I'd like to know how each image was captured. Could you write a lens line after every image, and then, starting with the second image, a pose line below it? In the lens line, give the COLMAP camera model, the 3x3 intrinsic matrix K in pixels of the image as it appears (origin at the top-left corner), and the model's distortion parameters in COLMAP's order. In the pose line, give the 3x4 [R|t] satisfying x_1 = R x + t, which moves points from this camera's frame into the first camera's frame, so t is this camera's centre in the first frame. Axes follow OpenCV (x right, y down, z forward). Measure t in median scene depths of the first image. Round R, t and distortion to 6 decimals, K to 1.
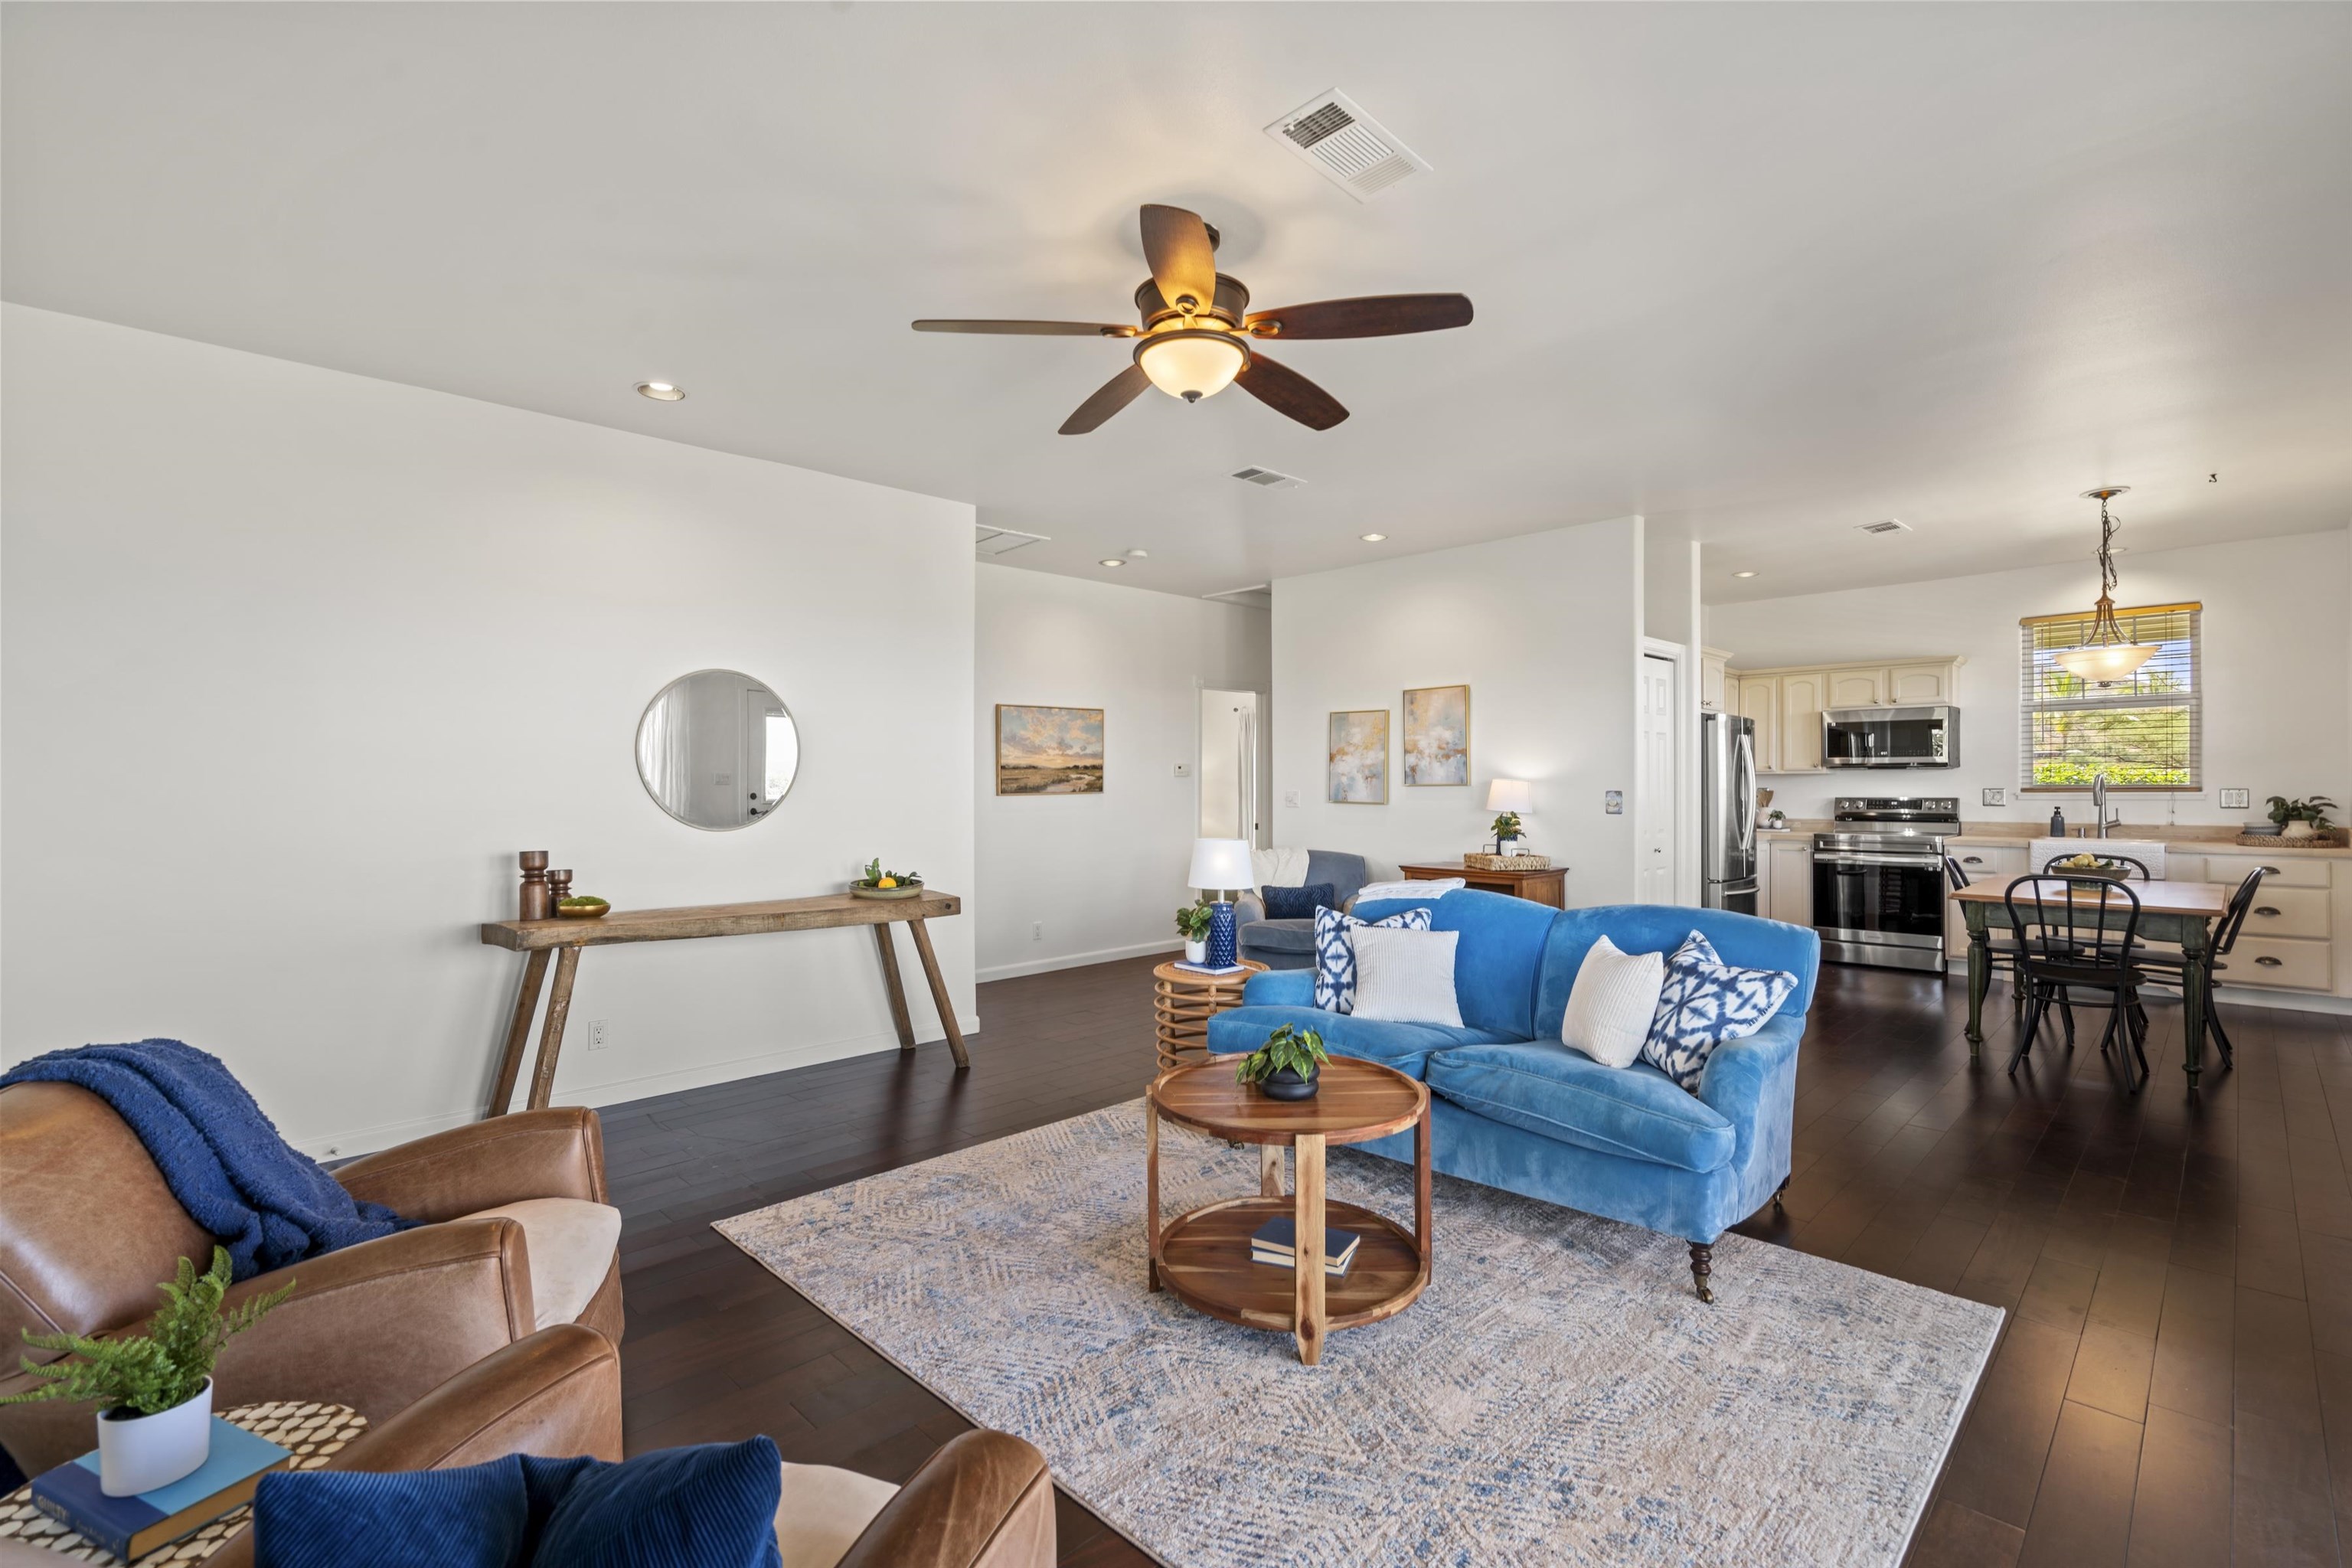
lens RADIAL K [[1055.7, 0, 1172.5], [0, 1055.7, 778.0], [0, 0, 1]] dist [-0.002277, 0.000861]
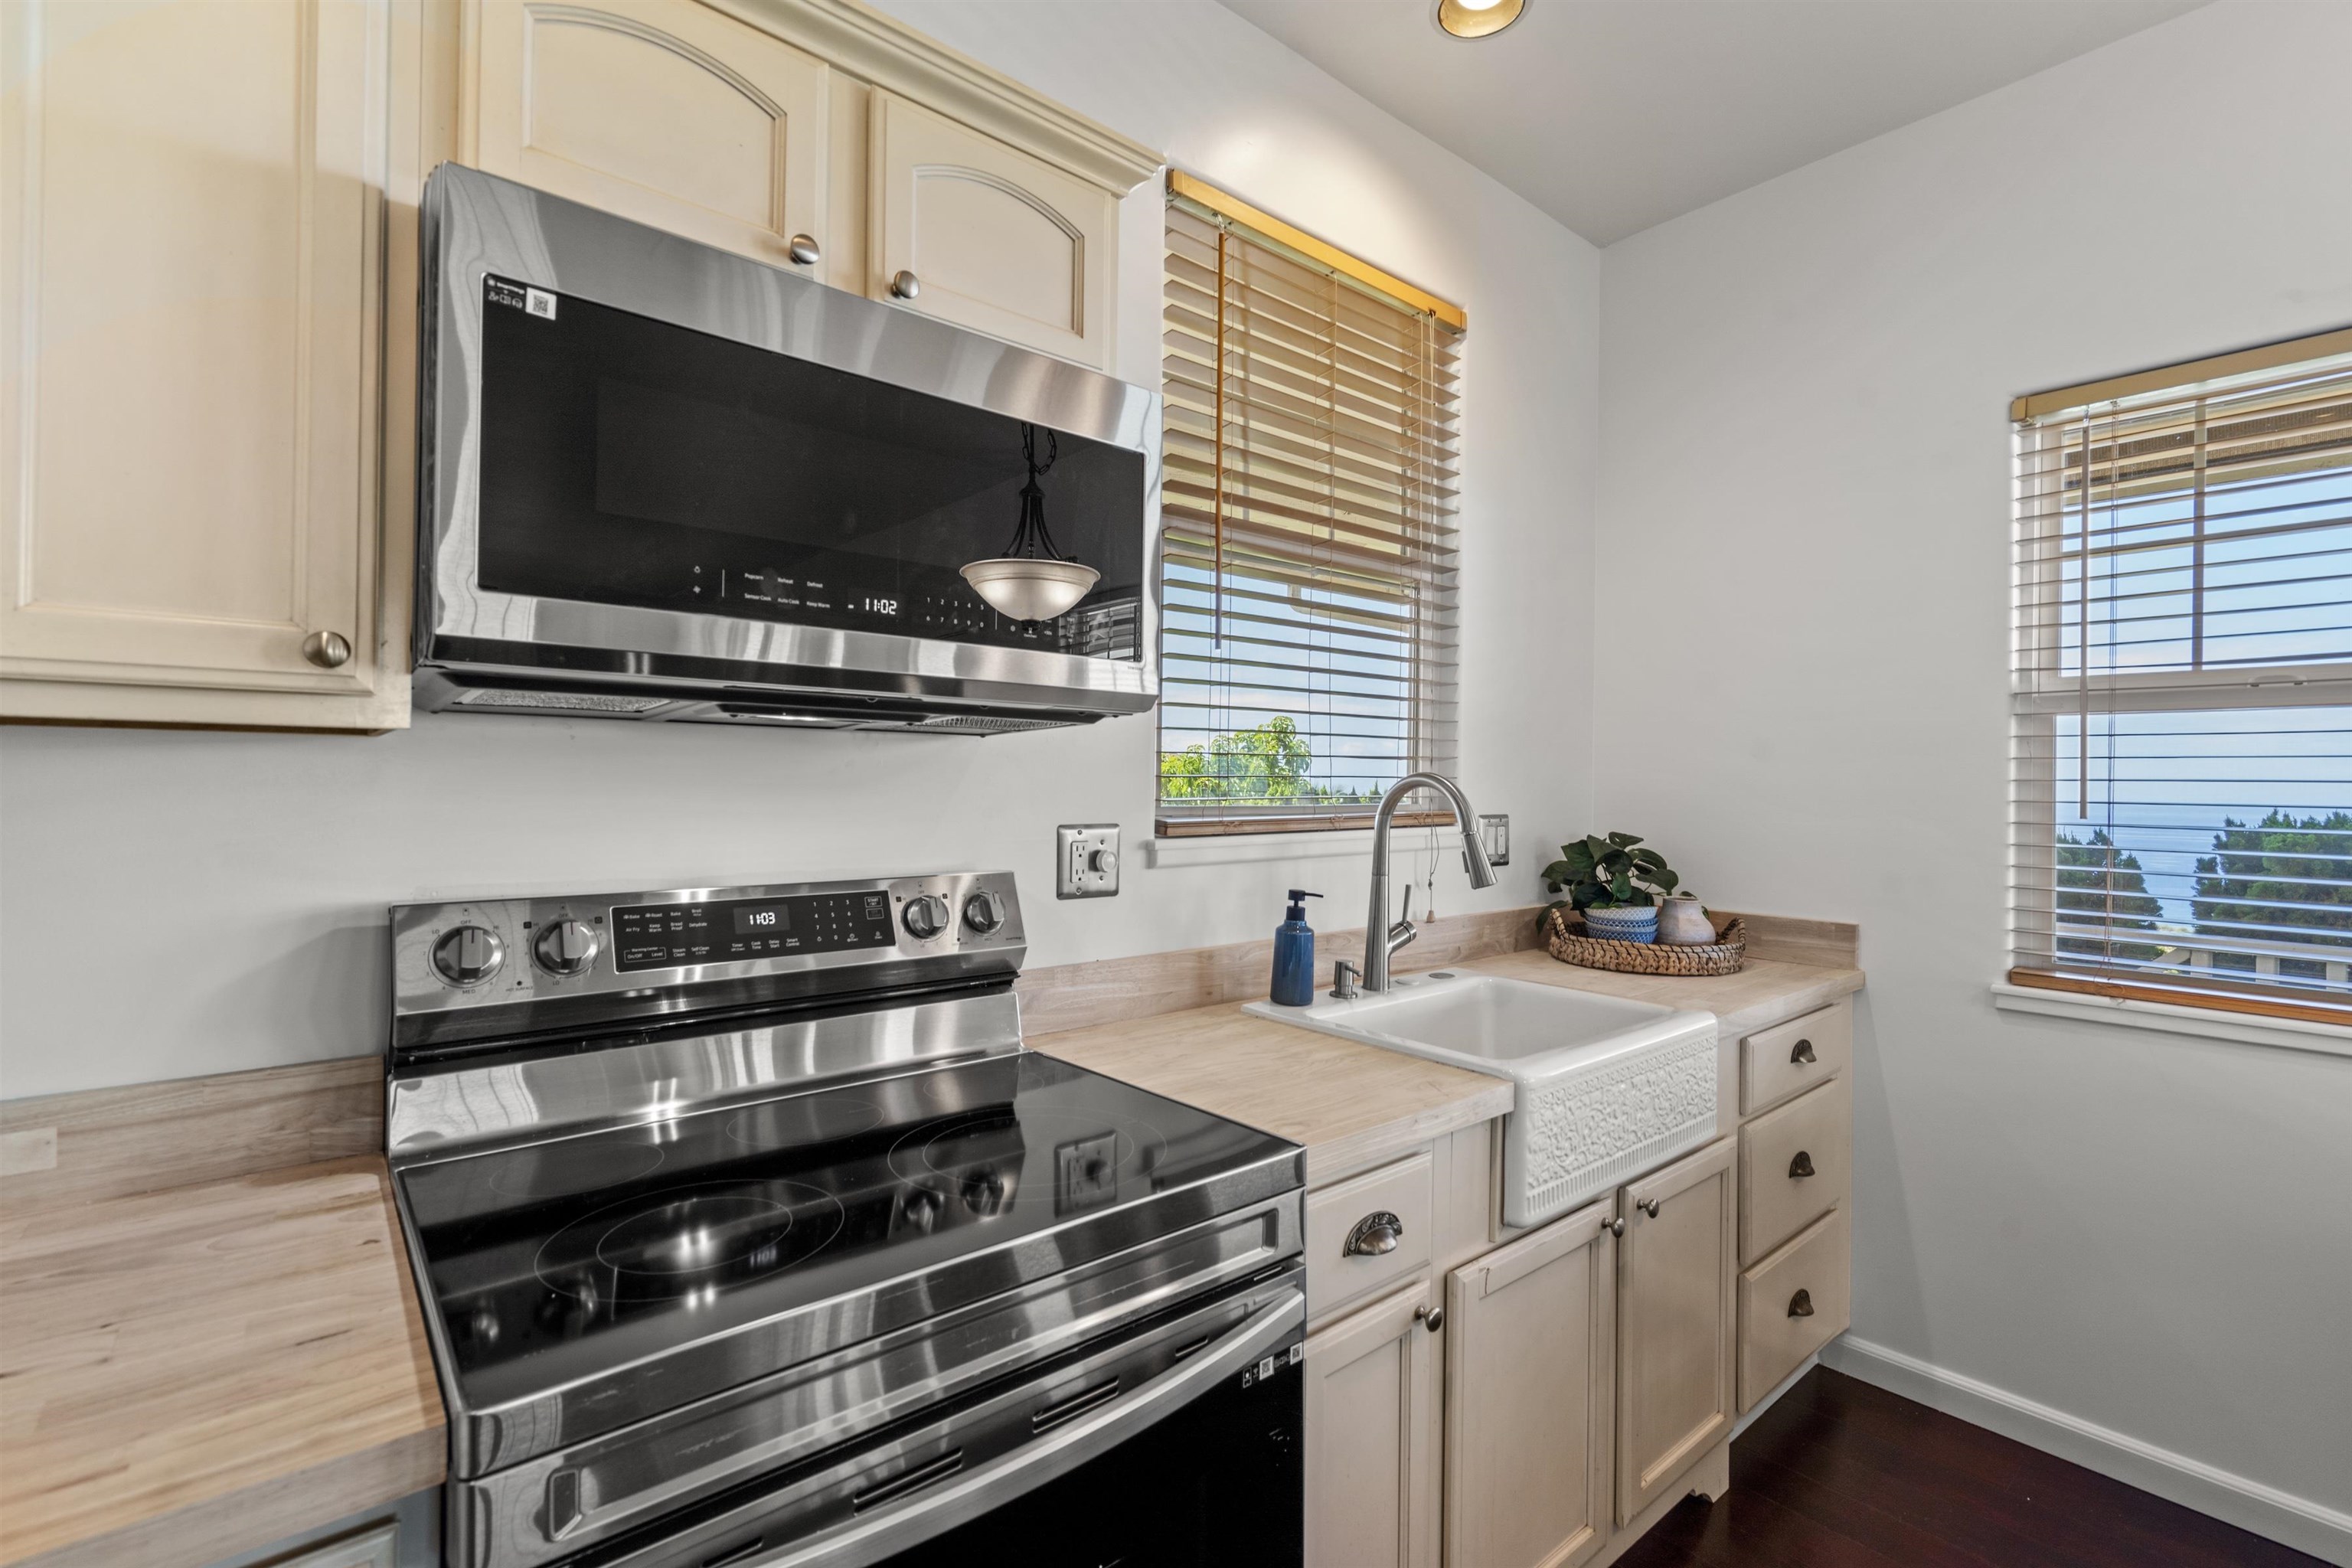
lens RADIAL K [[1055.7, 0, 1172.5], [0, 1055.7, 778.0], [0, 0, 1]] dist [-0.002277, 0.000861]
pose [[0.078920, 0.005329, 0.996867, 0.595205], [-0.017648, 0.999836, -0.003948, 0.000266], [-0.996725, -0.017281, 0.079001, 1.061474]]
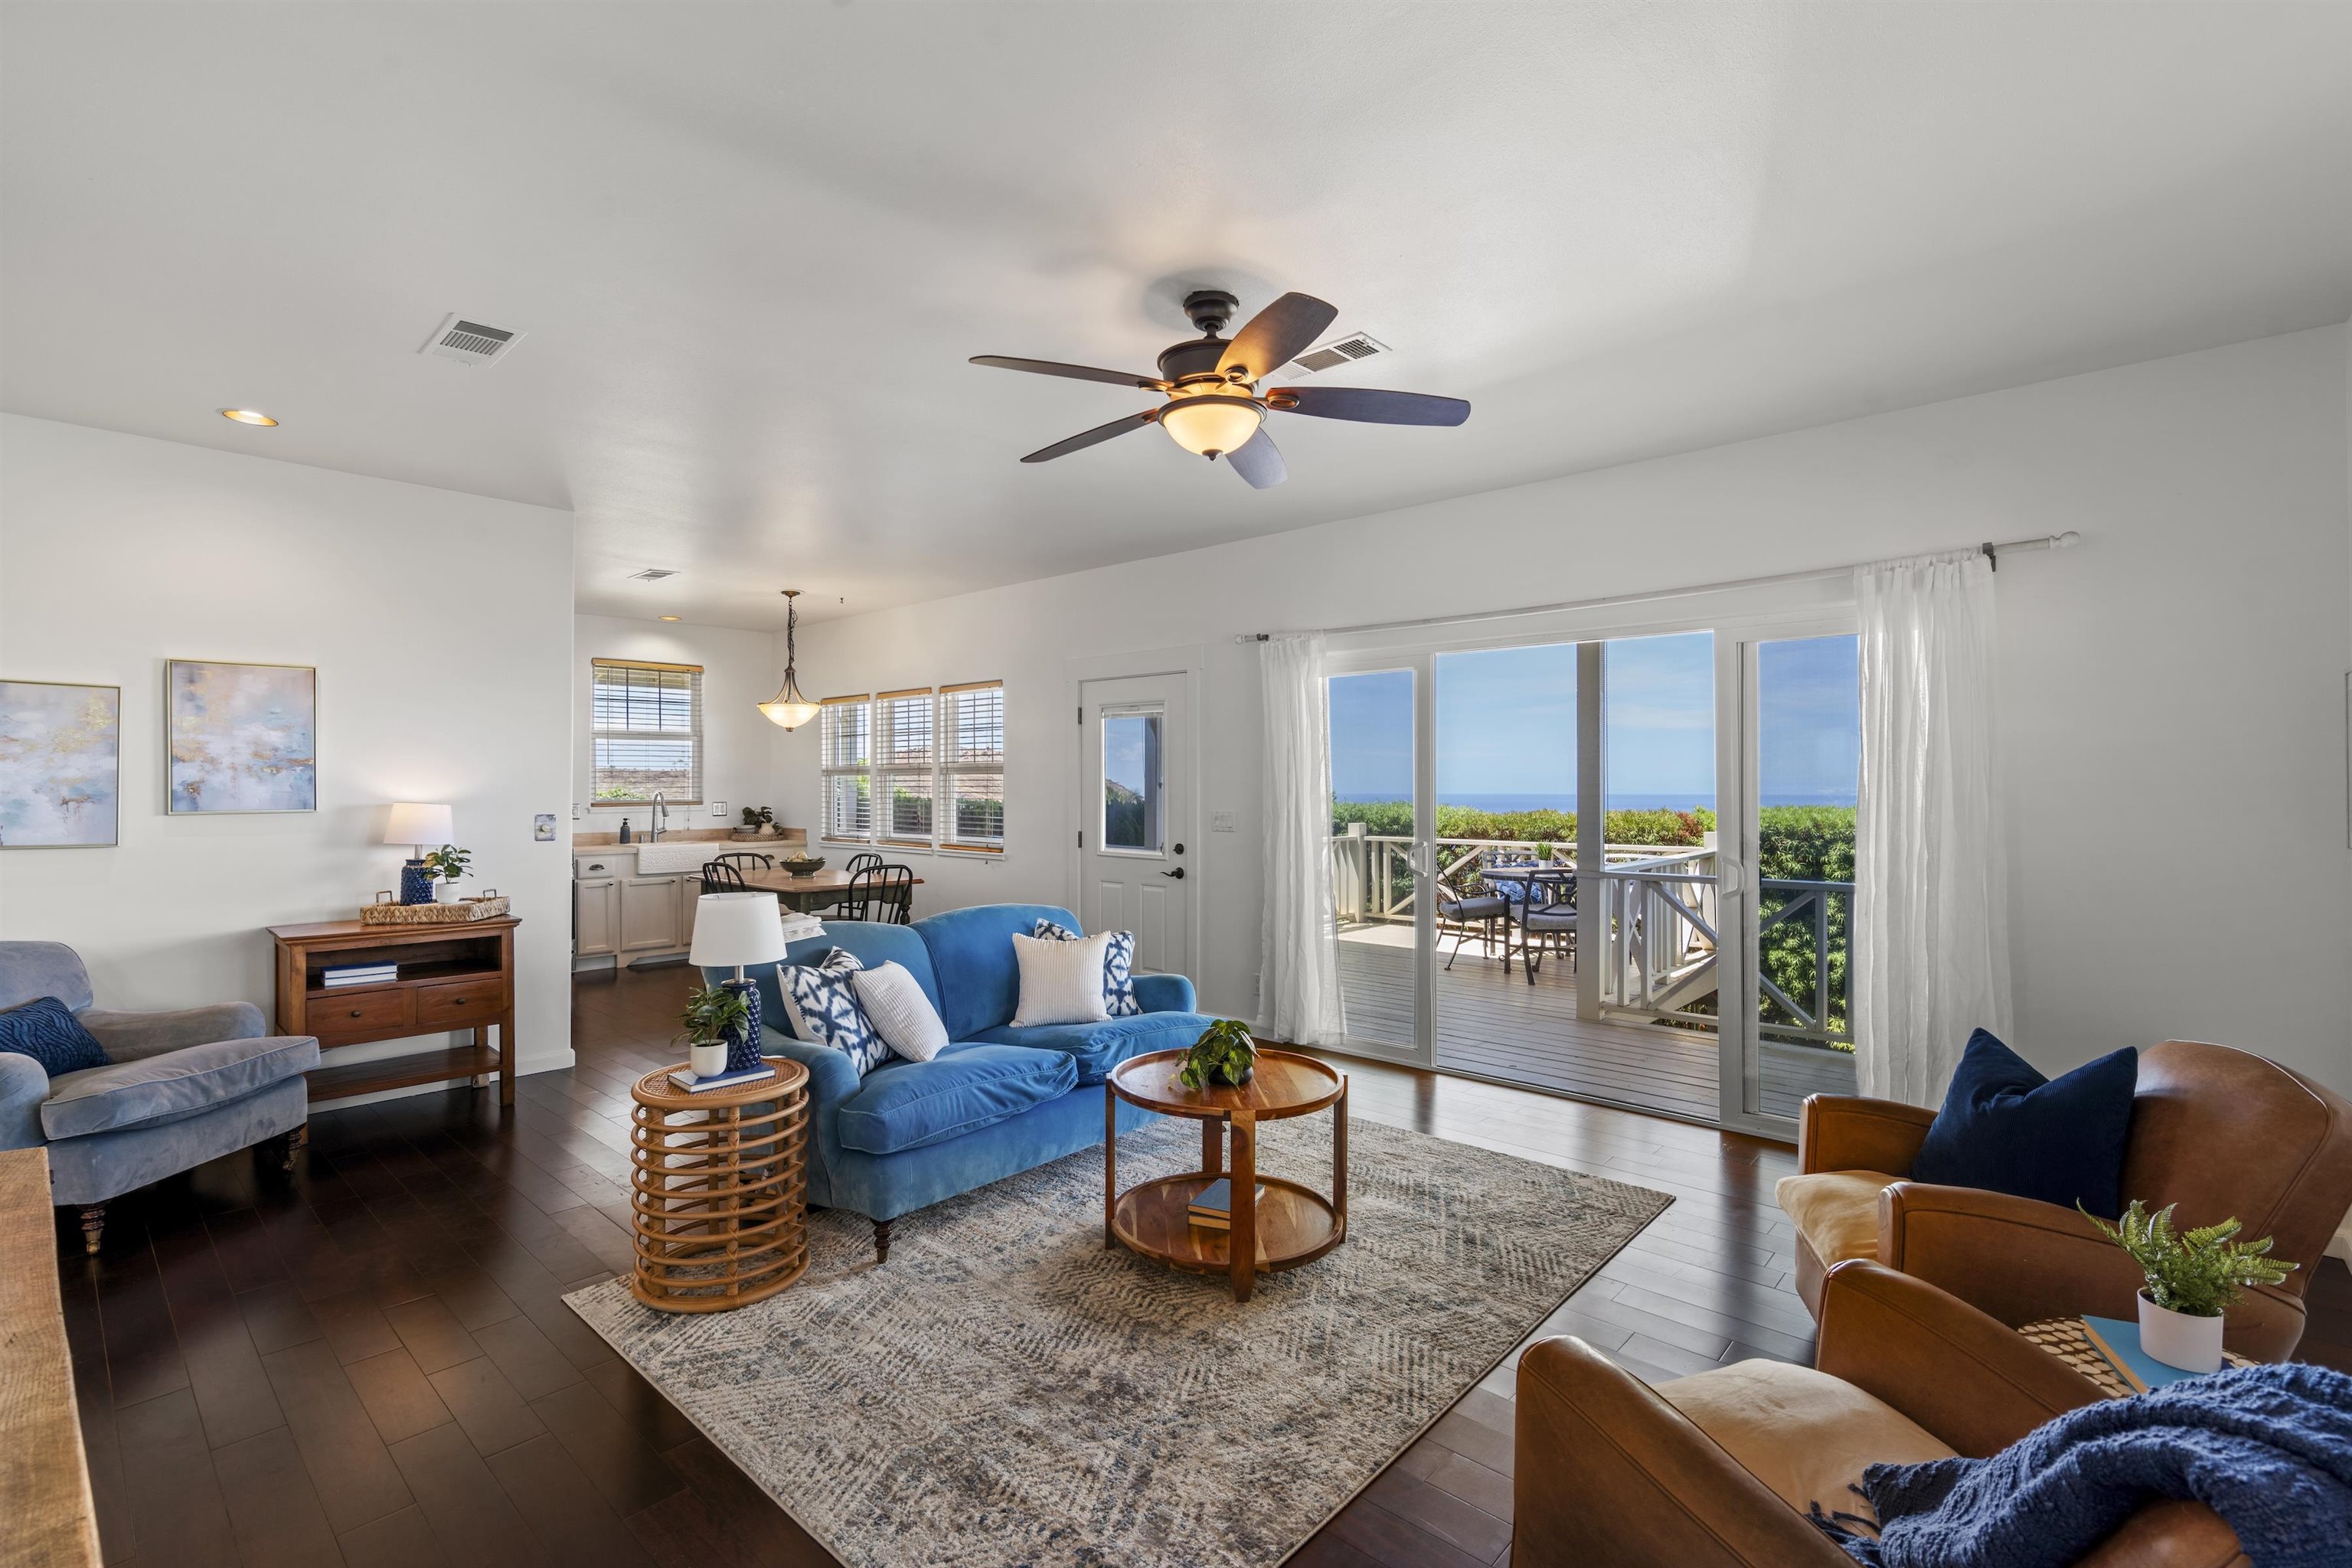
lens RADIAL K [[1055.7, 0, 1172.5], [0, 1055.7, 778.0], [0, 0, 1]] dist [-0.002277, 0.000861]
pose [[-0.051499, 0.009965, 0.998623, -0.430902], [-0.004836, 0.999936, -0.010227, -0.010419], [-0.998661, -0.005356, -0.051448, 0.453978]]
